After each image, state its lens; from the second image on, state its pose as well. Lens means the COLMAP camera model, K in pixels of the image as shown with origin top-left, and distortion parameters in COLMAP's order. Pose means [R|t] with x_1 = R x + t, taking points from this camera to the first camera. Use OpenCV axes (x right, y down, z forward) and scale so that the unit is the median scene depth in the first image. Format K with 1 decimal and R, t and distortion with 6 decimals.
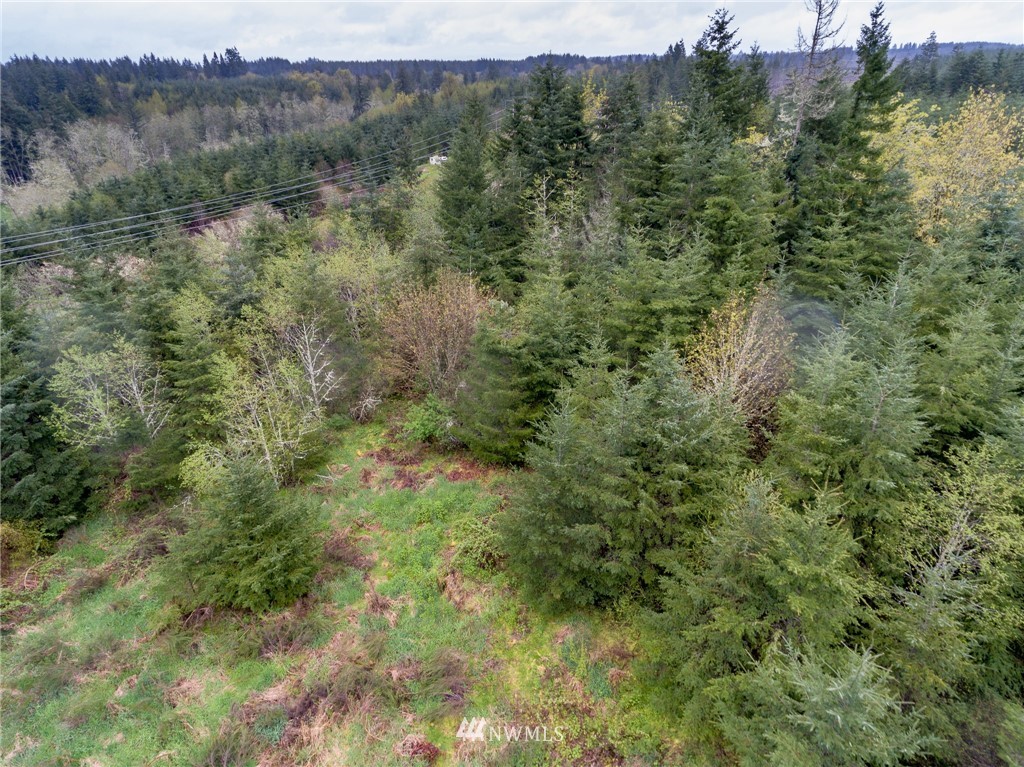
lens RADIAL K [[594.2, 0, 505.8], [0, 594.2, 383.2], [0, 0, 1]] dist [0.001711, -0.000963]
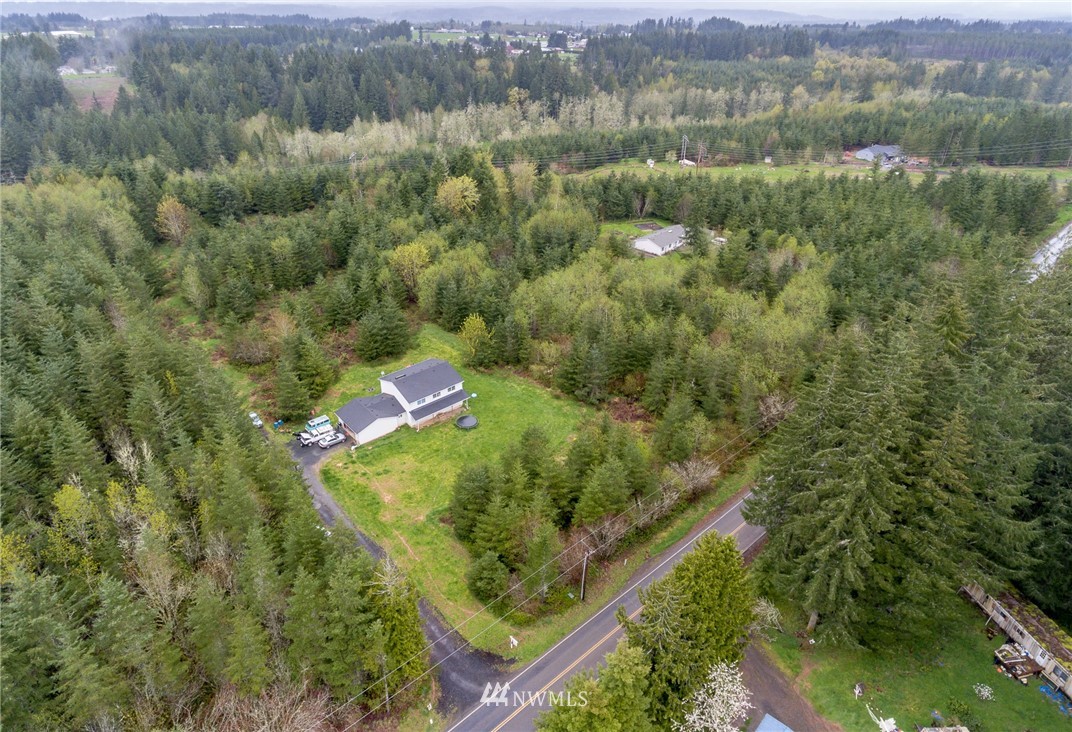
lens RADIAL K [[626.2, 0, 526.0], [0, 626.2, 330.4], [0, 0, 1]] dist [-0.003294, 0.001210]
pose [[0.584342, 0.398030, -0.707189, 3.606259], [-0.404179, 0.898421, 0.171694, -0.381509], [0.703693, 0.185503, 0.685861, -1.123753]]
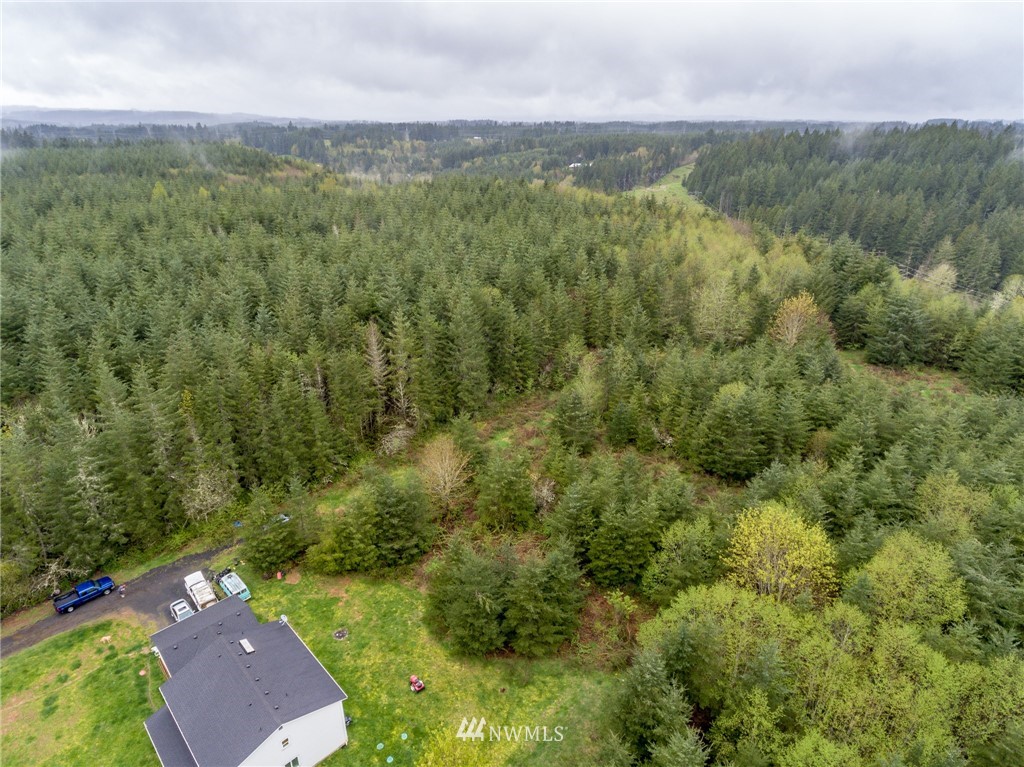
lens RADIAL K [[600.3, 0, 503.0], [0, 600.3, 378.4], [0, 0, 1]] dist [-0.001372, -0.001171]
pose [[-0.785727, 0.267326, -0.557826, 2.069491], [-0.276071, 0.655451, 0.702972, -0.786436], [0.553550, 0.706344, -0.441204, 0.368057]]
